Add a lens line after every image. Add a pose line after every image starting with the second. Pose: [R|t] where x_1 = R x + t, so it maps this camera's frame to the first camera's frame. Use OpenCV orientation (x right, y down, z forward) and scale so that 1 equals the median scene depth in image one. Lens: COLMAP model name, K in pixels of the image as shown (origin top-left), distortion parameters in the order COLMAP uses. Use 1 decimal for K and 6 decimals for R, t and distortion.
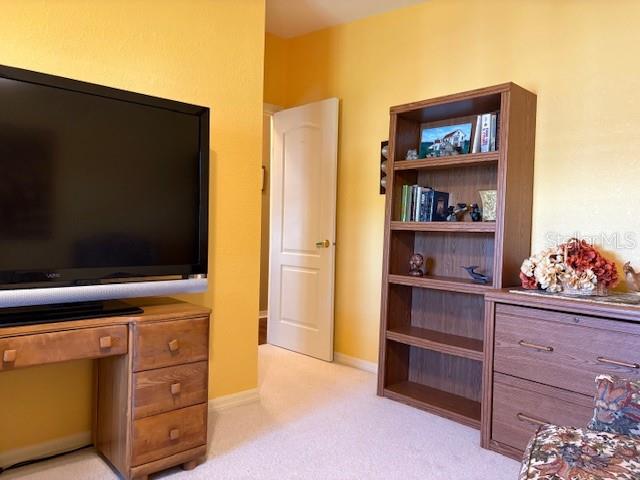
lens RADIAL K [[486.5, 0, 319.5], [0, 486.5, 238.9], [0, 0, 1]] dist [0.045878, -0.047470]
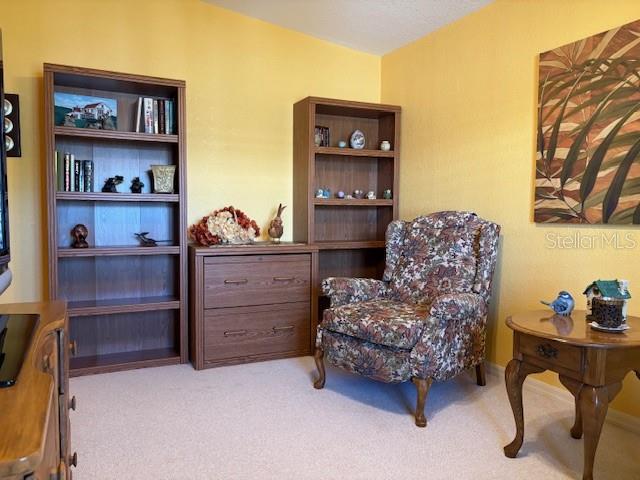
lens RADIAL K [[486.5, 0, 319.2], [0, 486.5, 239.7], [0, 0, 1]] dist [0.045878, -0.047470]
pose [[0.315127, -0.094783, 0.944305, -0.645017], [0.020313, 0.995446, 0.093137, -0.024264], [-0.948832, -0.010168, 0.315617, 0.257661]]
